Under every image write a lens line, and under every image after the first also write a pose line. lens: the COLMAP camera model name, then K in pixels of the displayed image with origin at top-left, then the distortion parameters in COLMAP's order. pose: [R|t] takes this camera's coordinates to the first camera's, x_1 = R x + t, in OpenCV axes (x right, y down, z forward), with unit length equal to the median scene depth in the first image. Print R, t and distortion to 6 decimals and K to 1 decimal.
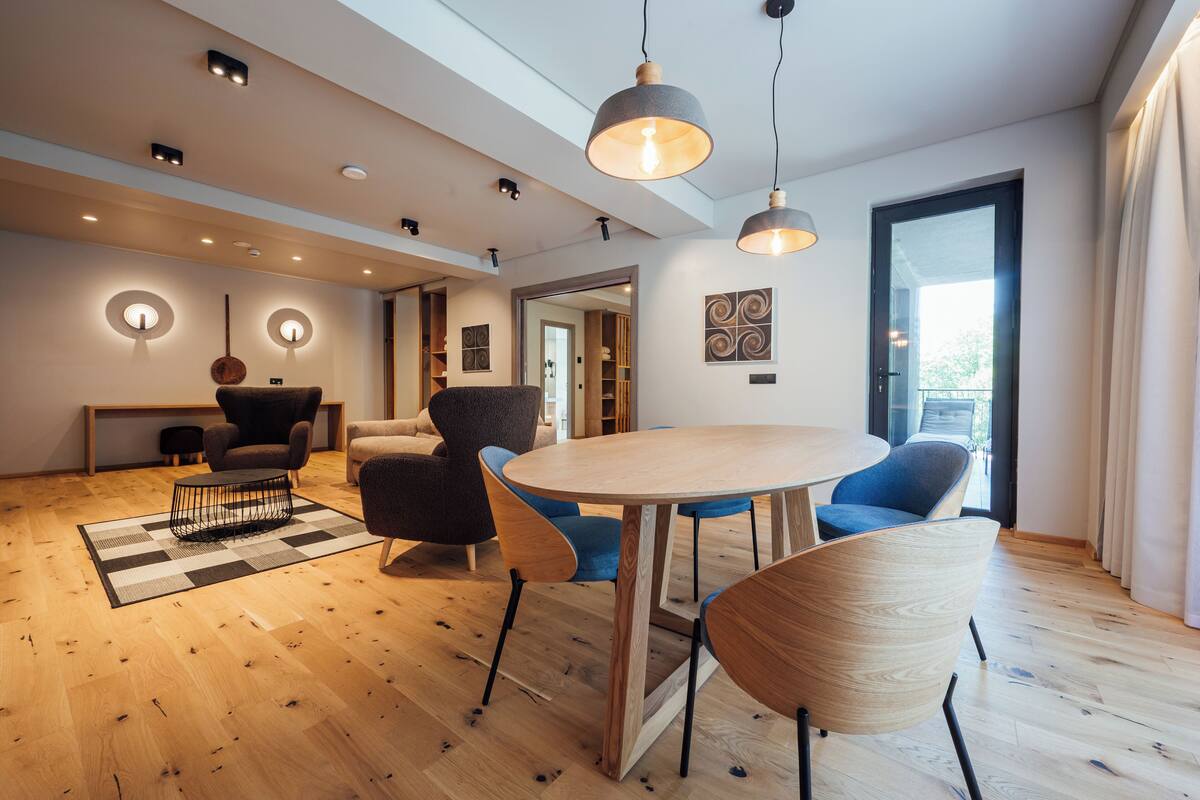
lens RADIAL K [[469.1, 0, 597.7], [0, 469.1, 398.8], [0, 0, 1]] dist [0.000534, -0.000066]
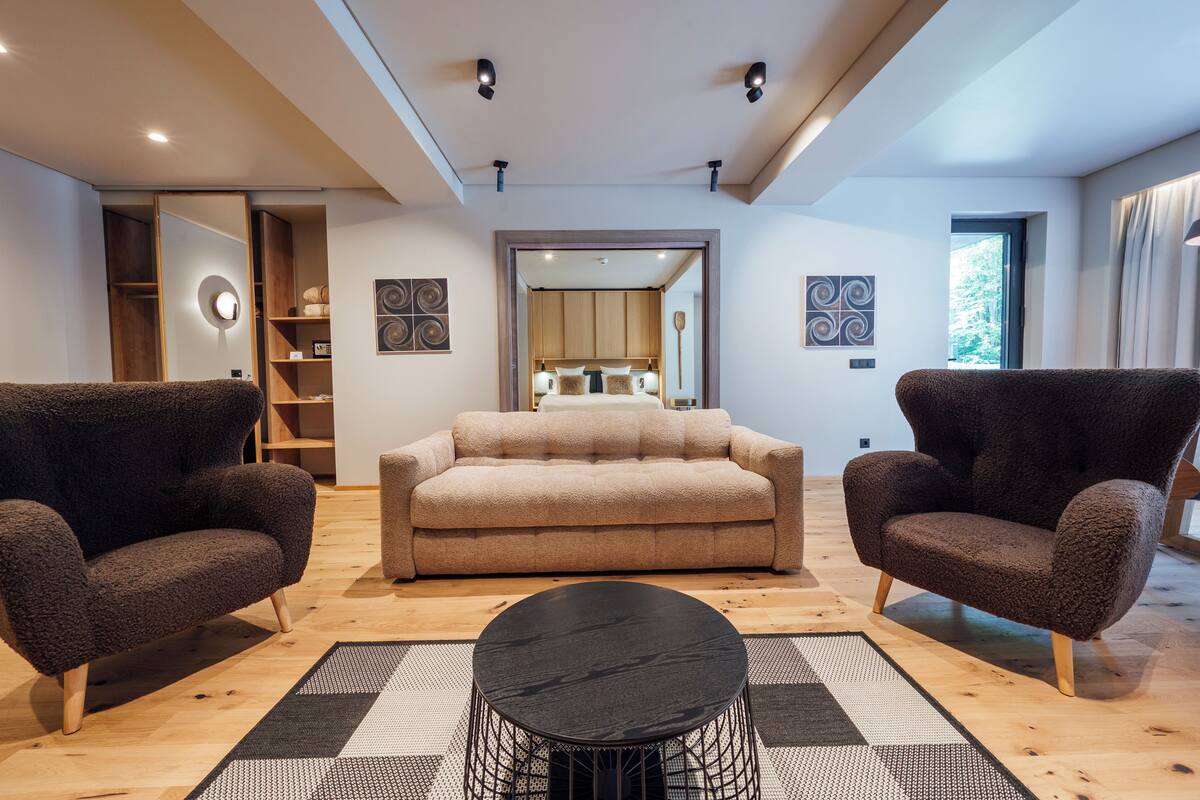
lens RADIAL K [[469.1, 0, 598.9], [0, 469.1, 399.6], [0, 0, 1]] dist [0.000534, -0.000066]
pose [[0.768374, -0.042805, 0.638568, -0.733249], [0.029590, 0.999070, 0.031366, -0.012268], [-0.639316, -0.005206, 0.768926, 0.555056]]
